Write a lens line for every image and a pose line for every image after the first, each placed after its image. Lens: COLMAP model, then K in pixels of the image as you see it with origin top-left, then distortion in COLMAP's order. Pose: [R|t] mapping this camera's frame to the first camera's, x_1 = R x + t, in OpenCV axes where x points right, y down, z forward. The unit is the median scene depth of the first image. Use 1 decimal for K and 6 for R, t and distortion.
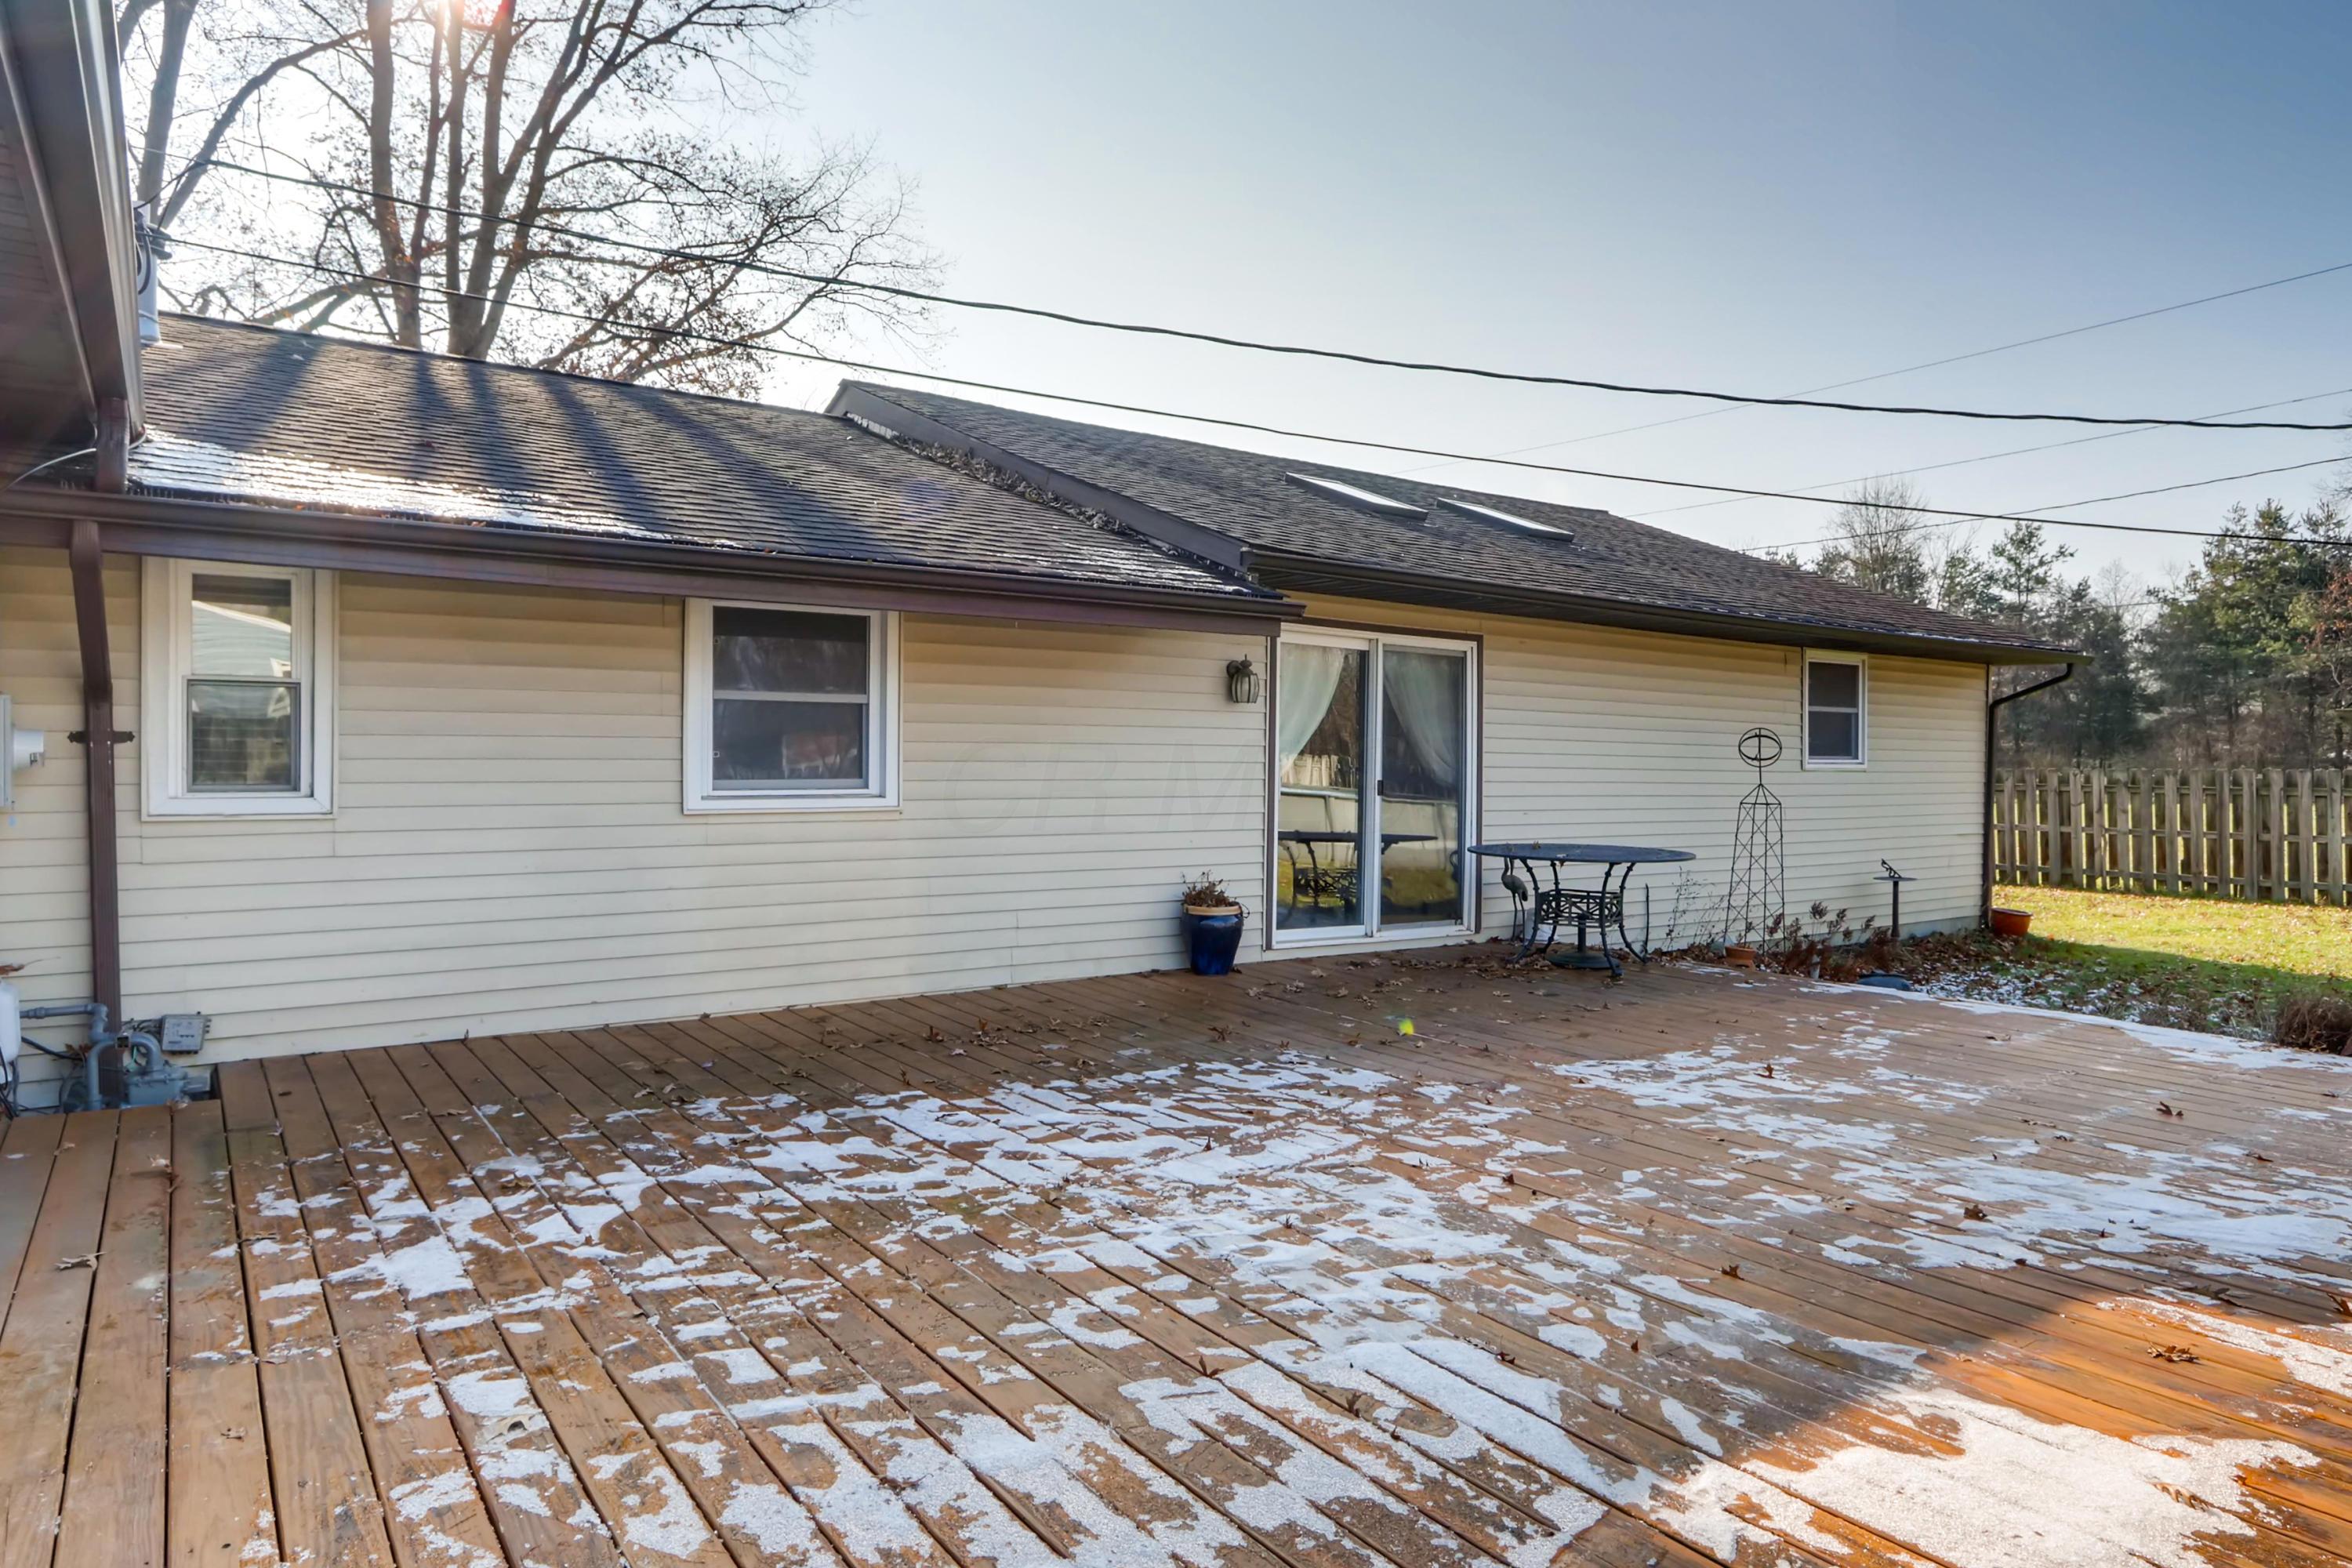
lens RADIAL K [[1388.2, 0, 1174.1], [0, 1388.2, 772.1], [0, 0, 1]] dist [-0.004797, -0.000608]
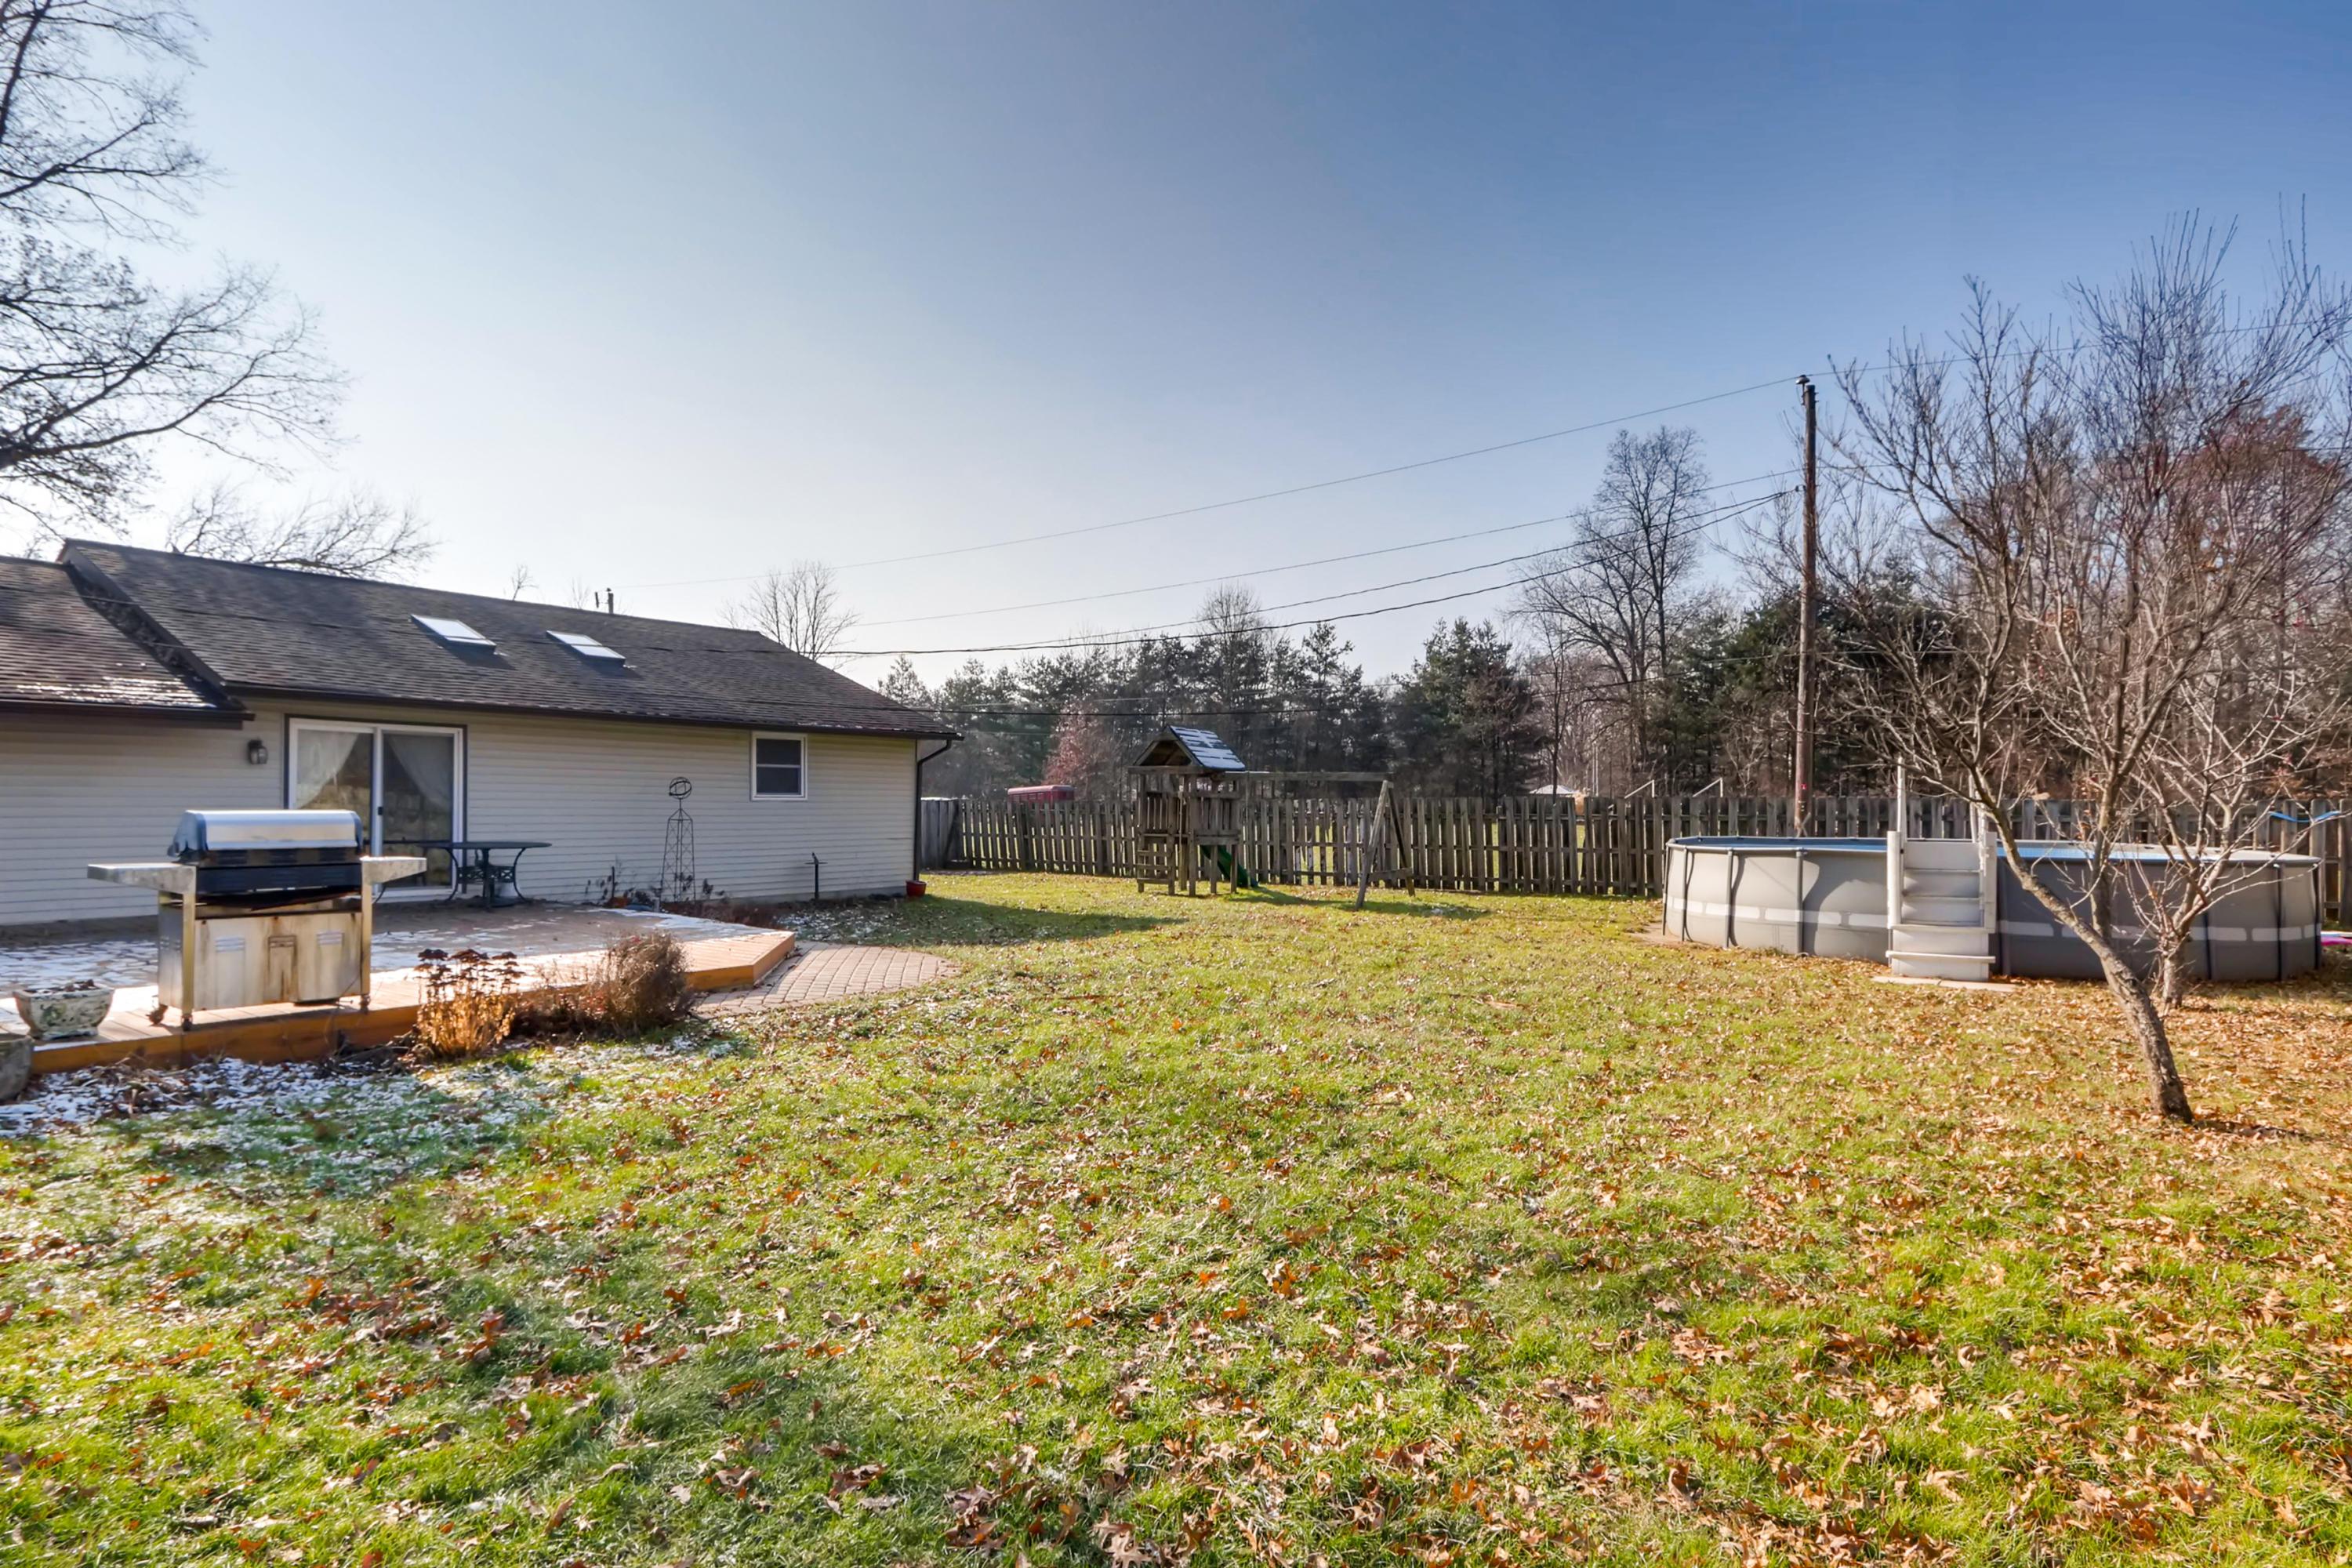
lens RADIAL K [[1277.4, 0, 1244.3], [0, 1277.4, 812.5], [0, 0, 1]] dist [0.007470, 0.001280]
pose [[0.951167, -0.004035, 0.308652, 2.243462], [0.002539, 0.999983, 0.005249, 0.025732], [-0.308668, -0.004209, 0.951161, -2.957559]]
